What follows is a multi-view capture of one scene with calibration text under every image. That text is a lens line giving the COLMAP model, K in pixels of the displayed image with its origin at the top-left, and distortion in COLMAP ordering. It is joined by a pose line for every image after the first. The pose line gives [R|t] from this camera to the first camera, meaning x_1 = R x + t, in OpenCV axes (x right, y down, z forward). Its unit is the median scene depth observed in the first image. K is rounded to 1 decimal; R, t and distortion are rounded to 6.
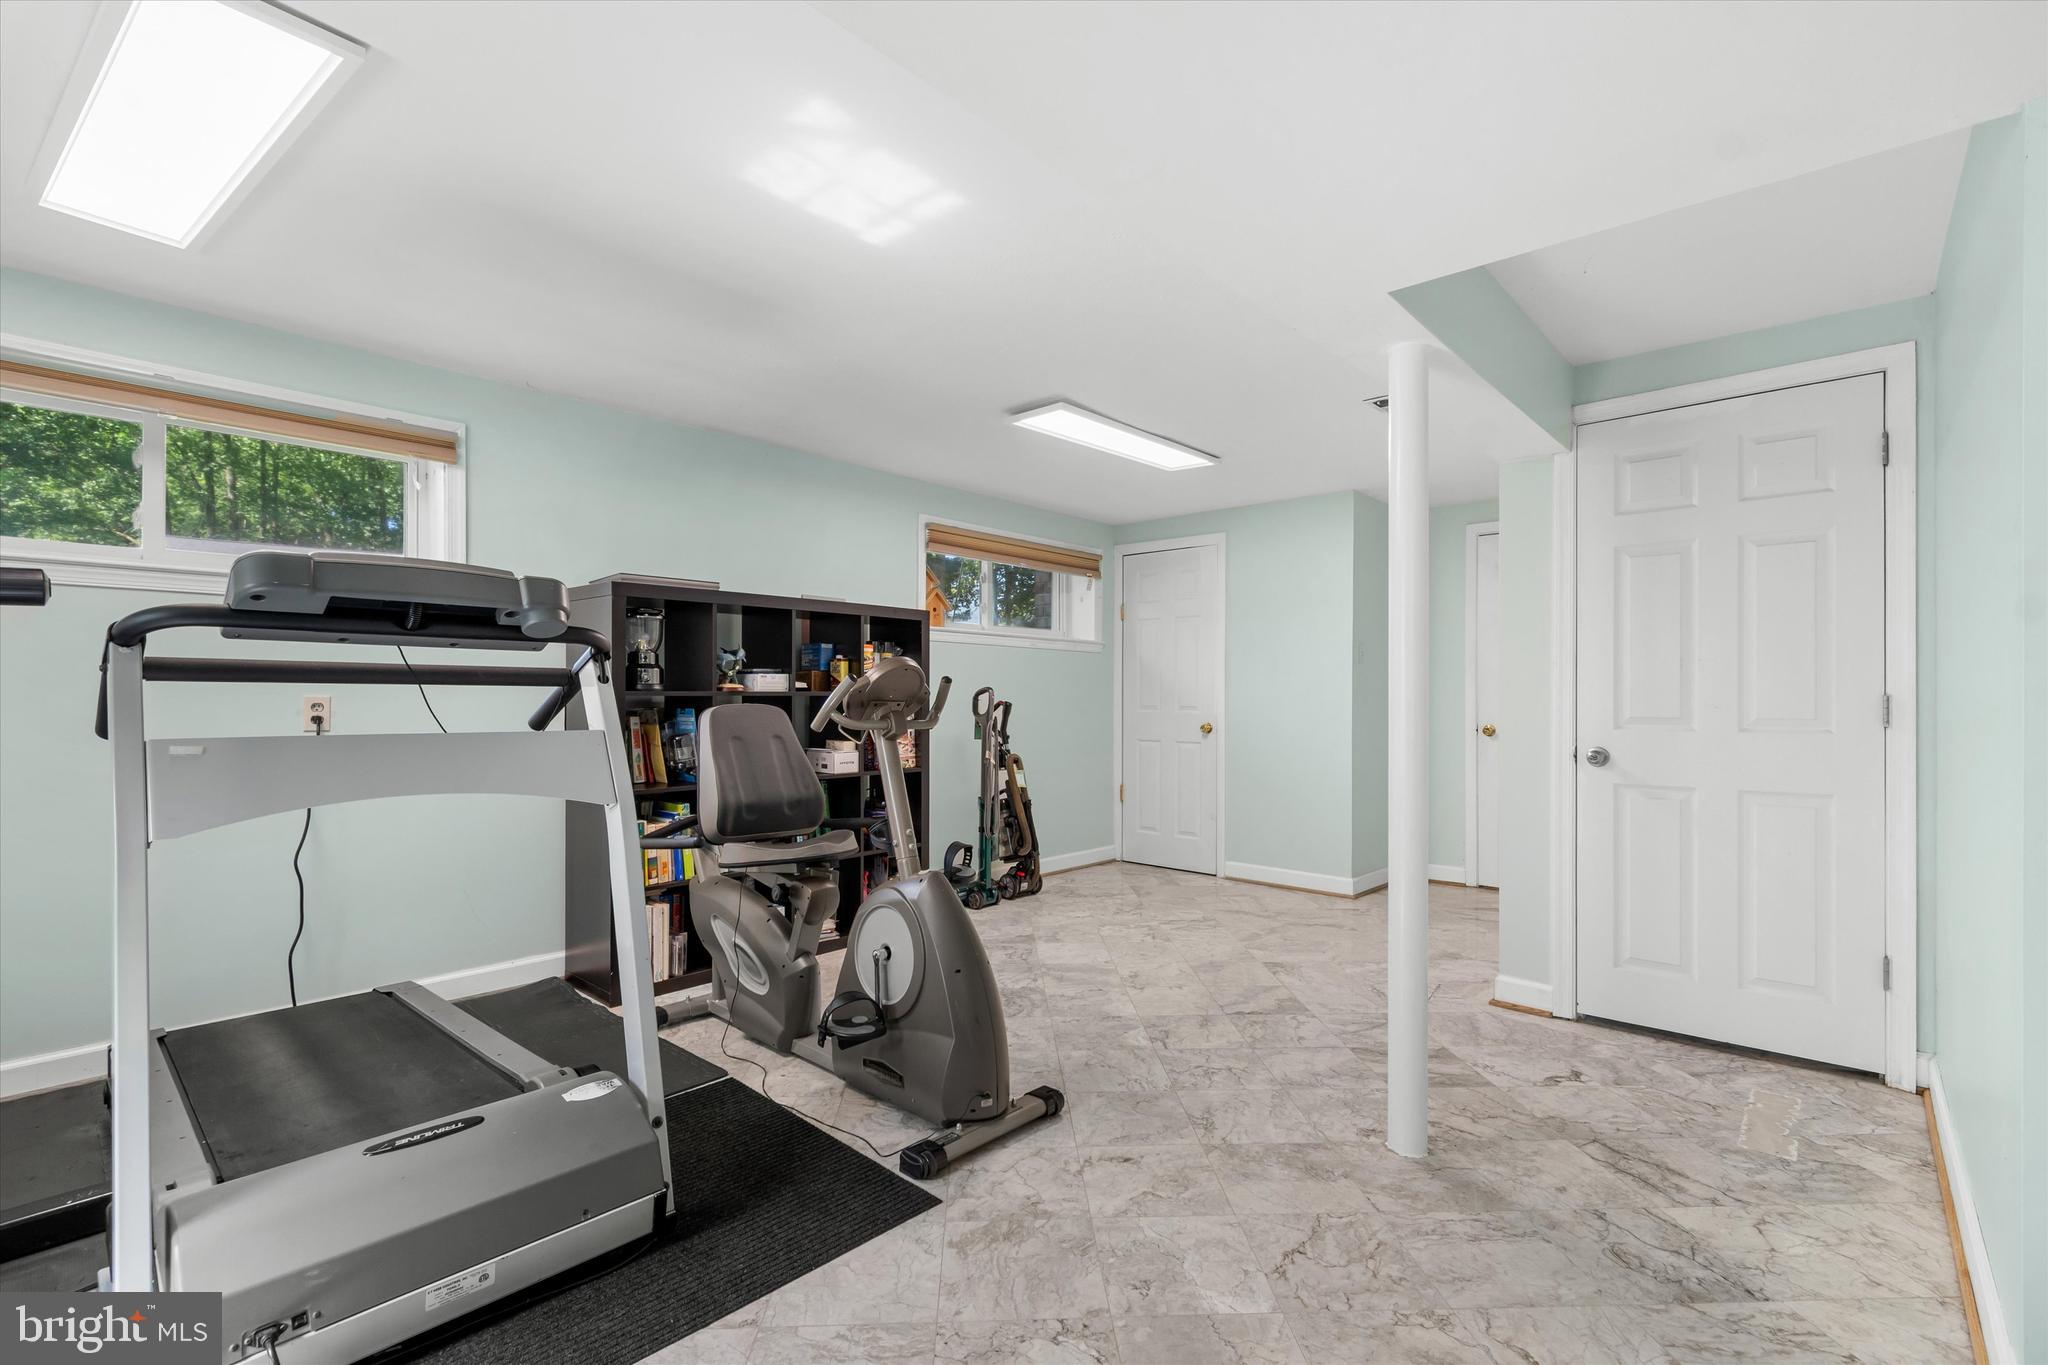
lens RADIAL K [[915.5, 0, 1038.2], [0, 915.5, 697.9], [0, 0, 1]] dist [0.002721, -0.001261]
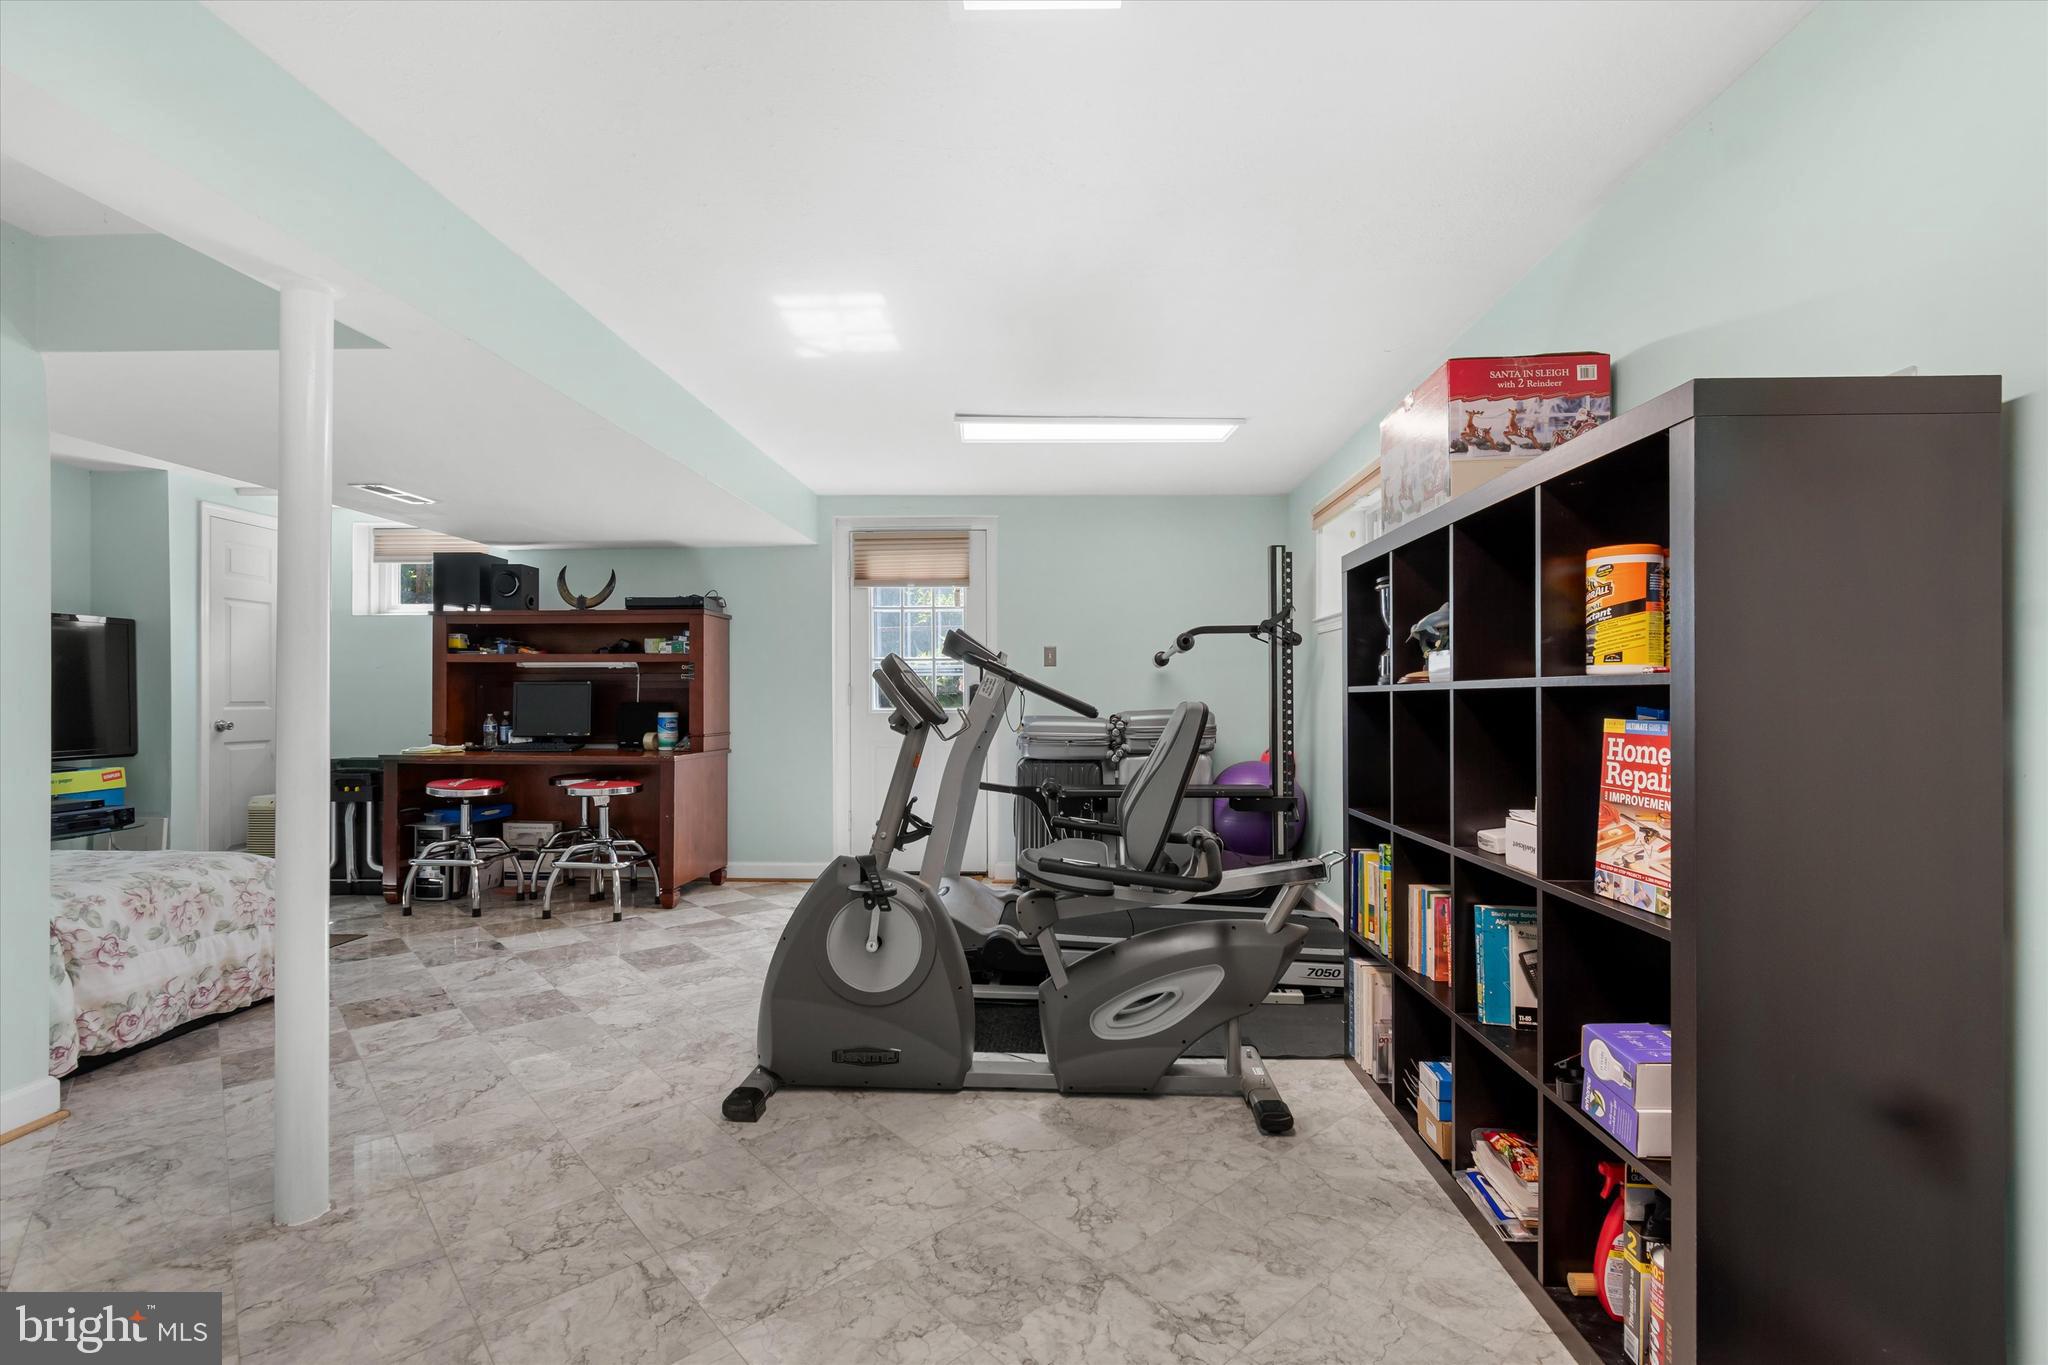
lens RADIAL K [[915.5, 0, 1028.8], [0, 915.5, 684.8], [0, 0, 1]] dist [0.002721, -0.001261]
pose [[-0.778122, -0.010853, -0.628019, 0.357308], [-0.003269, 0.999907, -0.013230, 0.002409], [0.628104, -0.008242, -0.778085, 1.797492]]
